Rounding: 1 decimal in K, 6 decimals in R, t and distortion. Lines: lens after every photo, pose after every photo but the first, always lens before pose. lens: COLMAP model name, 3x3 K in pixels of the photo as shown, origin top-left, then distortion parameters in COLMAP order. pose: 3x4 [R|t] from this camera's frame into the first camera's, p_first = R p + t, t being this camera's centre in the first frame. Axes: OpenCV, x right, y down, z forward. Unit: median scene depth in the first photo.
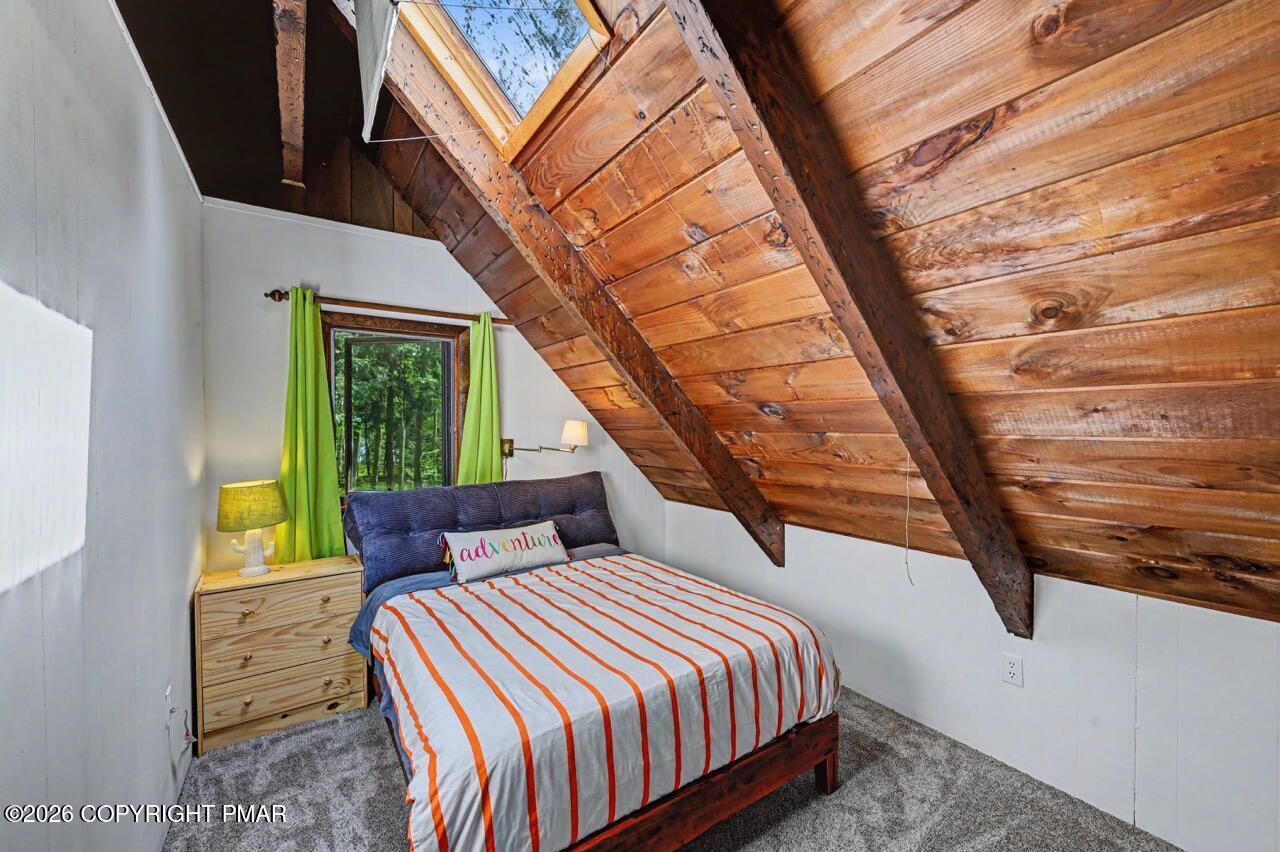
lens RADIAL K [[515.0, 0, 643.6], [0, 515.0, 429.9], [0, 0, 1]] dist [-0.002332, -0.000040]
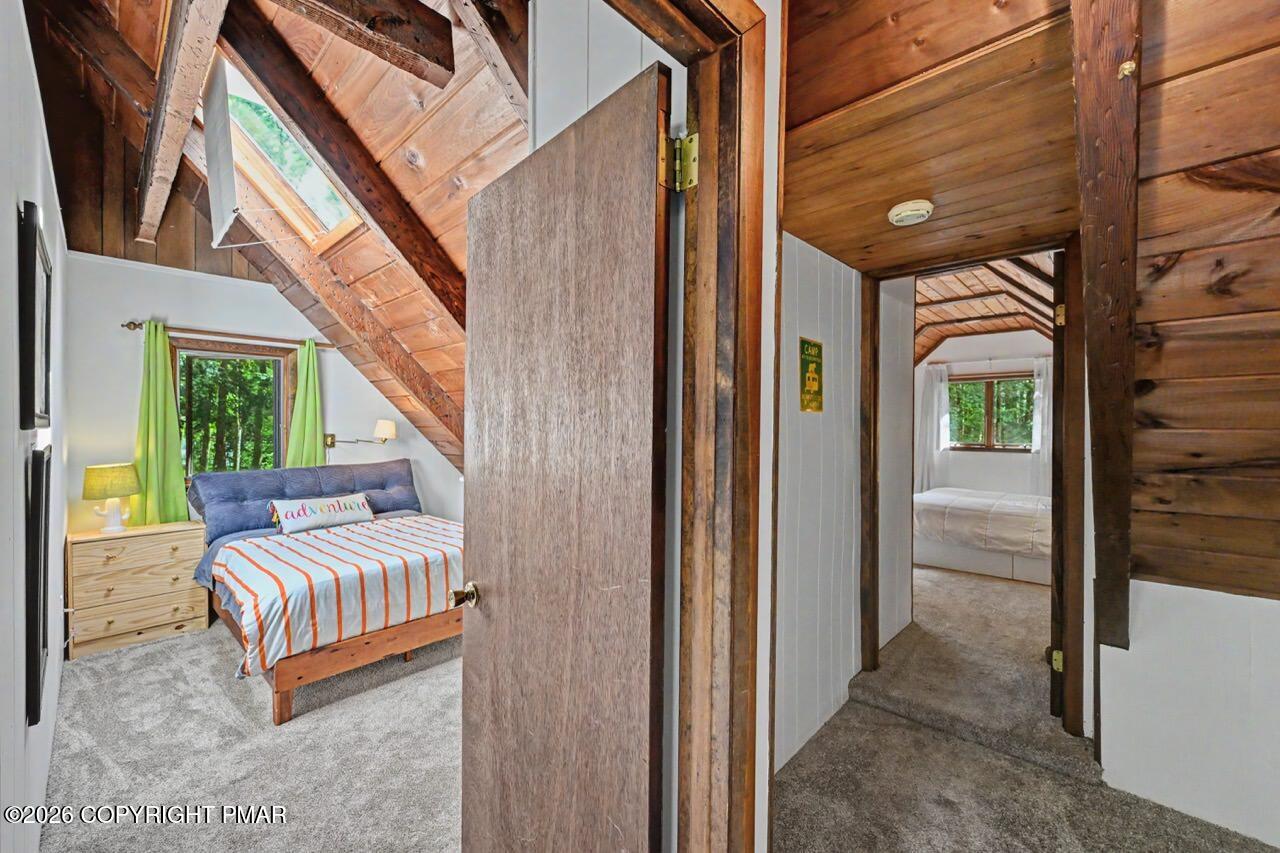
lens RADIAL K [[515.0, 0, 638.5], [0, 515.0, 425.1], [0, 0, 1]] dist [-0.002332, -0.000040]
pose [[0.975001, 0.001039, 0.222200, 0.282495], [0.000804, 0.999966, -0.008202, 0.009418], [-0.222201, 0.008176, 0.974967, -0.608398]]
